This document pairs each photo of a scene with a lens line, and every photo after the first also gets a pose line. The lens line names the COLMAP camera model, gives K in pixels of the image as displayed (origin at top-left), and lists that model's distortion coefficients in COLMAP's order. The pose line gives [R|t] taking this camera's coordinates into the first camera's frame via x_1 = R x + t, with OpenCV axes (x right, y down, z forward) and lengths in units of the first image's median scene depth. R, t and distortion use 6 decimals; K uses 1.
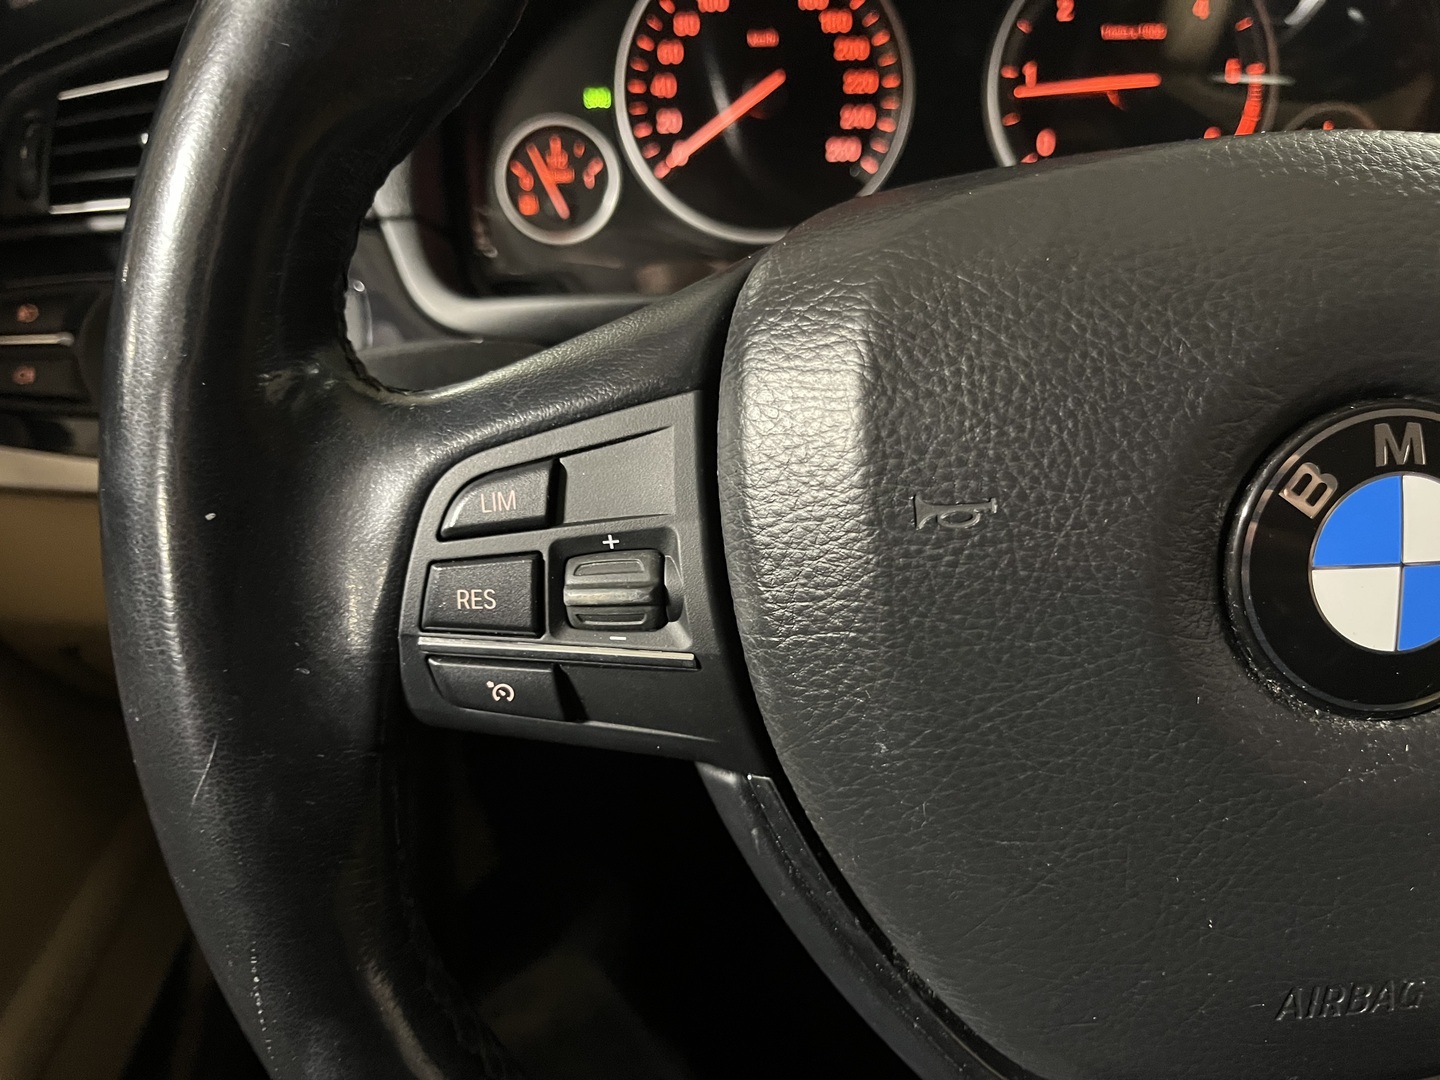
lens RADIAL K [[1091.2, 0, 726.6], [0, 1091.2, 545.1], [0, 0, 1]] dist [0.058474, -0.101337]
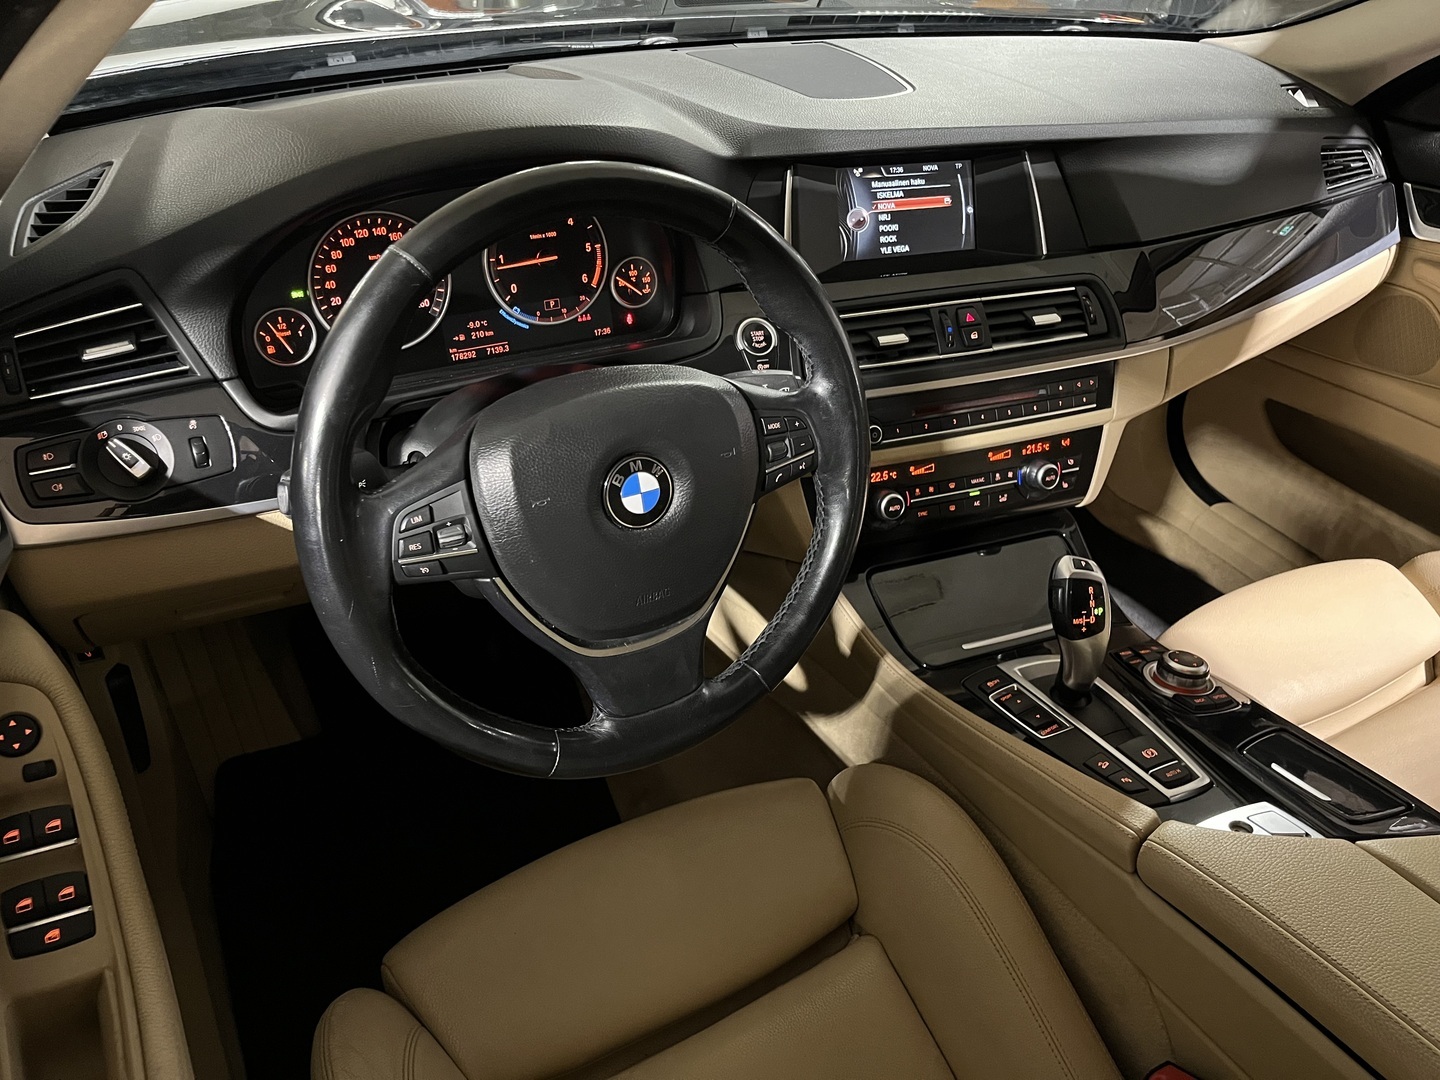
lens RADIAL K [[1091.2, 0, 726.6], [0, 1091.2, 545.1], [0, 0, 1]] dist [0.058474, -0.101337]
pose [[0.875566, -0.219105, 0.430554, -0.404122], [0.151794, 0.970872, 0.185383, -0.215005], [-0.458631, -0.096959, 0.883321, -1.214529]]
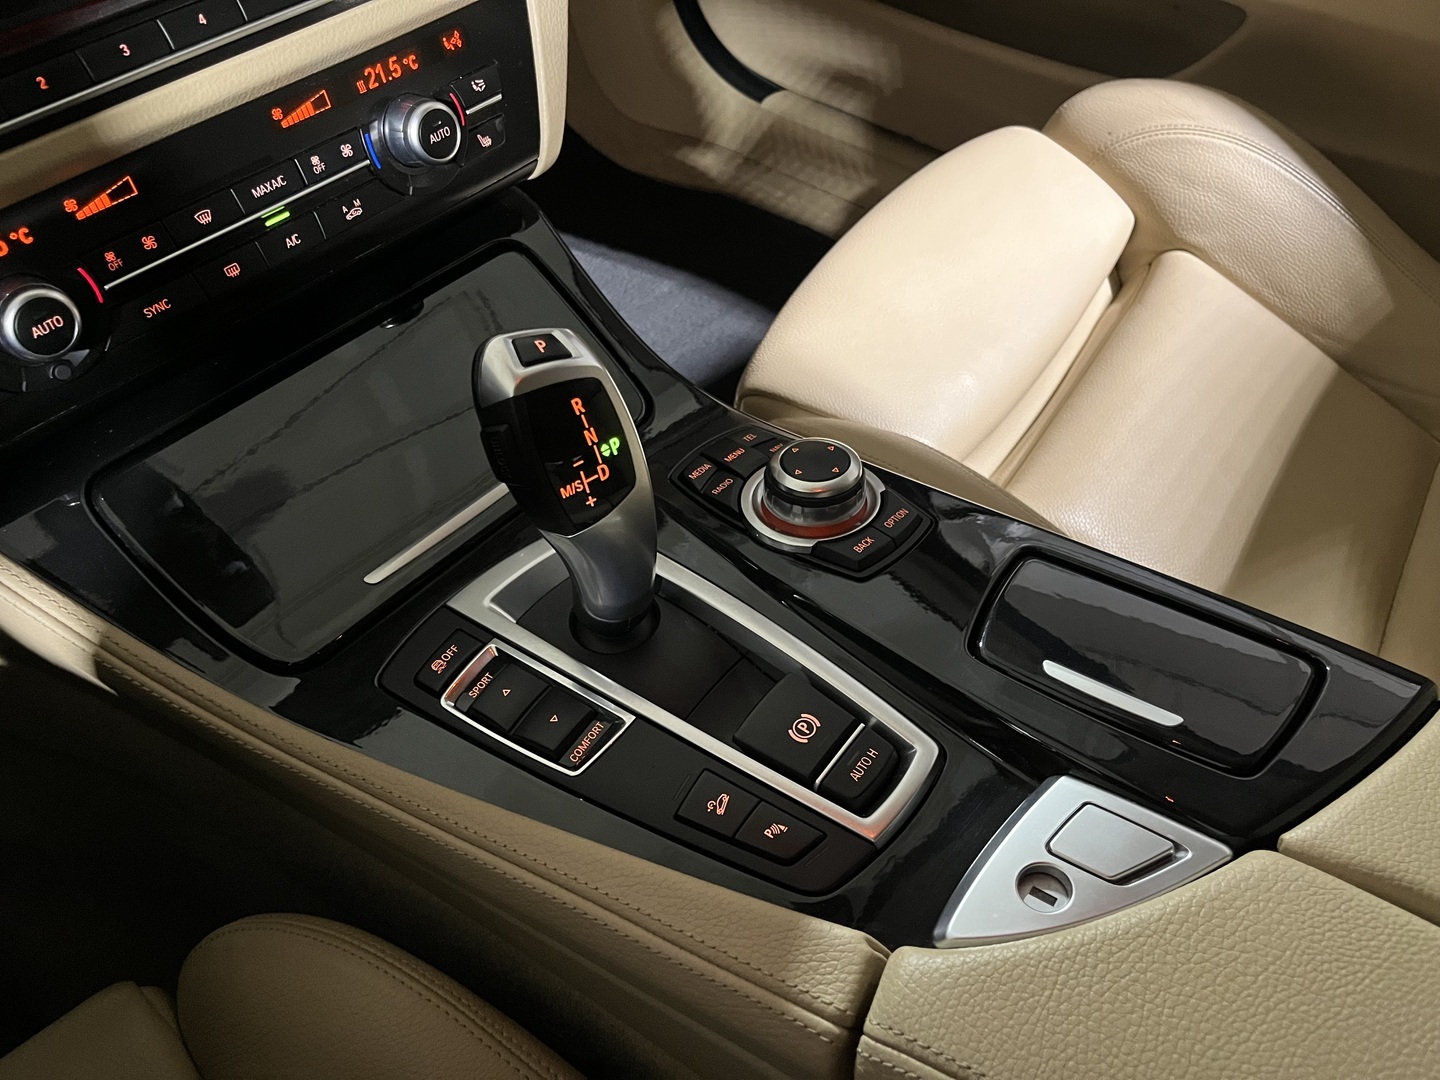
lens RADIAL K [[1091.2, 0, 726.6], [0, 1091.2, 545.1], [0, 0, 1]] dist [0.058474, -0.101337]
pose [[0.570000, -0.608005, 0.552657, 0.743948], [0.325585, 0.784700, 0.527485, 0.068313], [-0.754383, -0.120729, 0.645236, -0.232458]]
